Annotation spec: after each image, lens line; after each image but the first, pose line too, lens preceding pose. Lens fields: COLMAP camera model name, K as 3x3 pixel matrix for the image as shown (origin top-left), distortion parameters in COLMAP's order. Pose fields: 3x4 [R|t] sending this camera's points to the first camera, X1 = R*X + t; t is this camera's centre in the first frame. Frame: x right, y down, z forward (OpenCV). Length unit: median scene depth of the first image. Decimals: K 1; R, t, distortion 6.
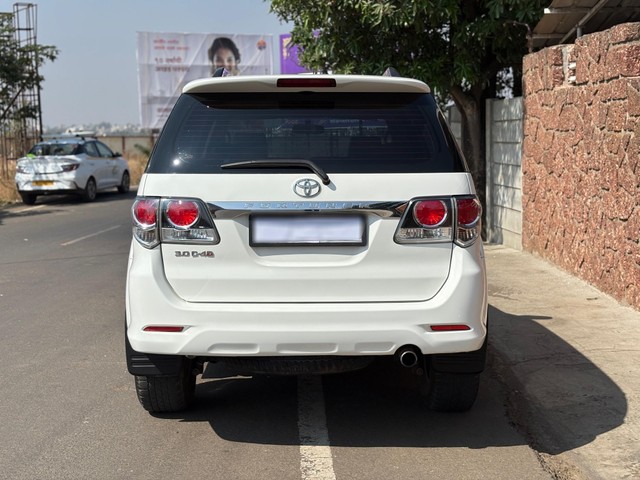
lens RADIAL K [[973.5, 0, 321.8], [0, 973.5, 240.2], [0, 0, 1]] dist [0.094587, 0.000000]
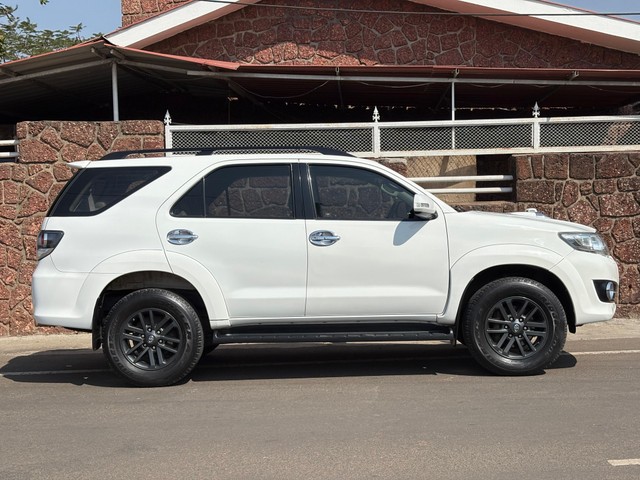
lens RADIAL K [[973.5, 0, 319.5], [0, 973.5, 250.3], [0, 0, 1]] dist [0.094587, 0.000000]
pose [[0.016635, -0.019454, 0.999672, -1.927600], [0.134412, 0.990779, 0.017044, -0.073332], [-0.990786, 0.134084, 0.019097, 1.477128]]
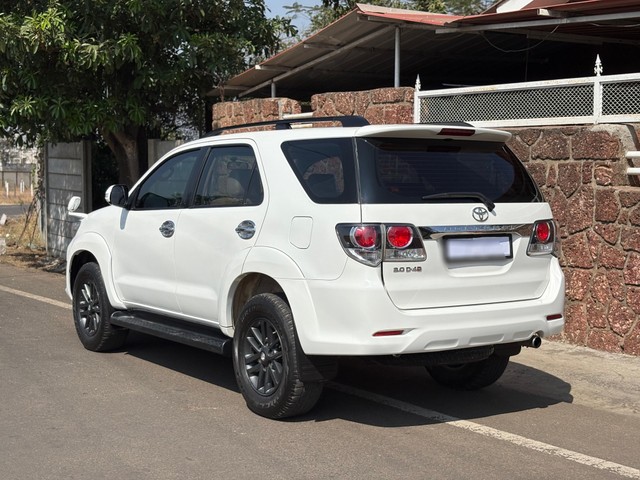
lens RADIAL K [[973.5, 0, 315.6], [0, 973.5, 240.9], [0, 0, 1]] dist [0.094587, 0.000000]
pose [[0.829364, -0.022697, 0.558247, -0.902316], [0.044022, 0.998723, -0.024796, 0.003675], [-0.556971, 0.045140, 0.829304, 0.057371]]
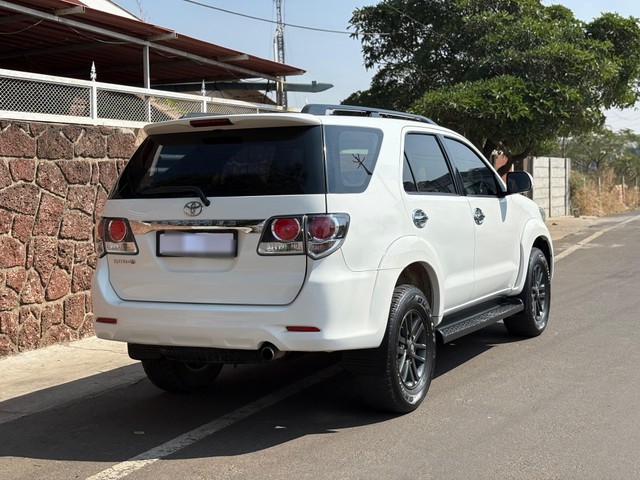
lens RADIAL K [[973.5, 0, 320.4], [0, 973.5, 240.5], [0, 0, 1]] dist [0.094587, 0.000000]
pose [[-0.891738, 0.003872, 0.452535, -0.729922], [0.081707, 0.984908, 0.152578, -0.288418], [-0.445114, 0.173035, -0.878597, 3.008410]]
